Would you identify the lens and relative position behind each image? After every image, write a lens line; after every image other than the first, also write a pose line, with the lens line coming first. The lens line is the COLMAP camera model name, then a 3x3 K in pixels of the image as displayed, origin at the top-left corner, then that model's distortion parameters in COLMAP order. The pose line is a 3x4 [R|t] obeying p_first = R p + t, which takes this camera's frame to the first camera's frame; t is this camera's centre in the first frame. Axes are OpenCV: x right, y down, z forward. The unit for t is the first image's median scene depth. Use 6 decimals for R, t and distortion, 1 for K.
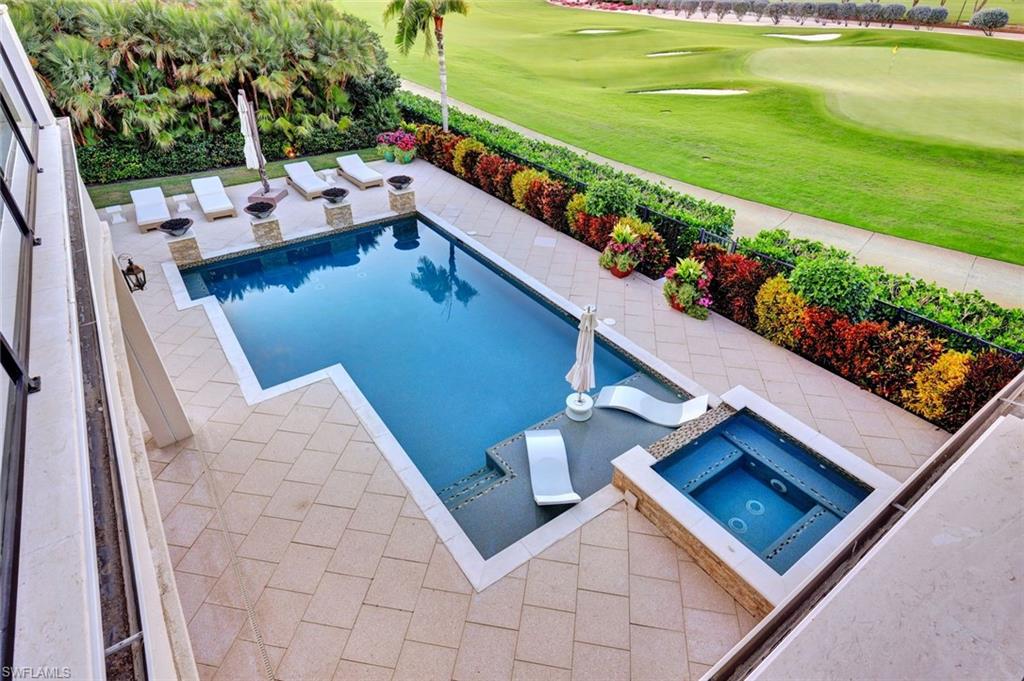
lens RADIAL K [[542.8, 0, 511.4], [0, 542.8, 333.9], [0, 0, 1]] dist [-0.003247, 0.000395]
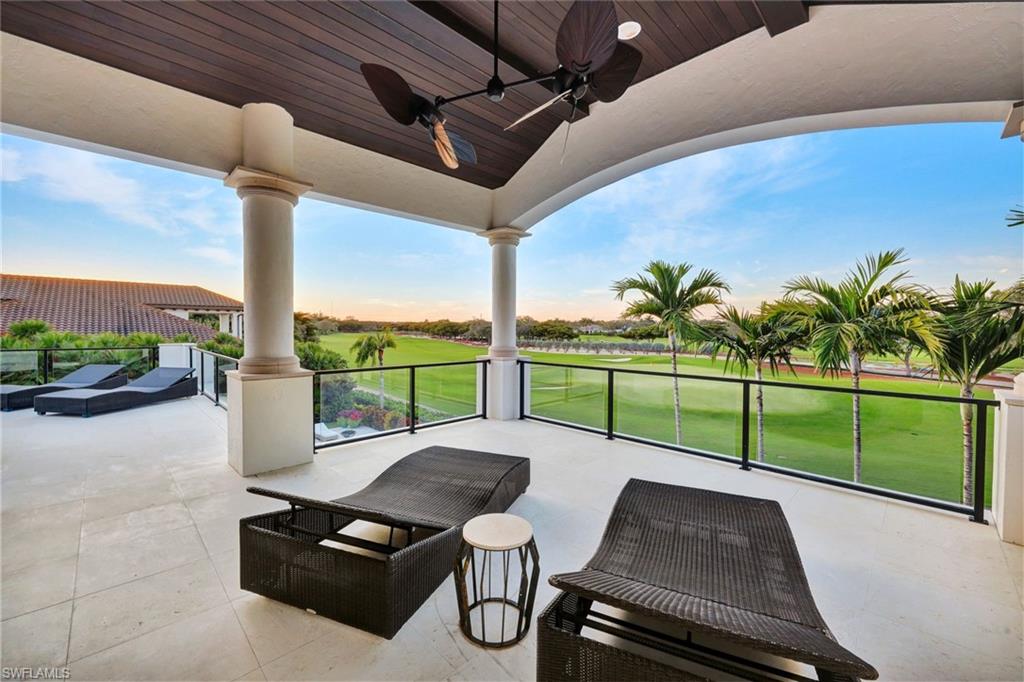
lens RADIAL K [[415.8, 0, 511.8], [0, 415.8, 336.2], [0, 0, 1]] dist [-0.004020, 0.000281]
pose [[0.986329, -0.005494, 0.164697, 0.075452], [0.093257, 0.842613, -0.530384, 0.177516], [-0.135862, 0.538492, 0.831605, -0.277244]]
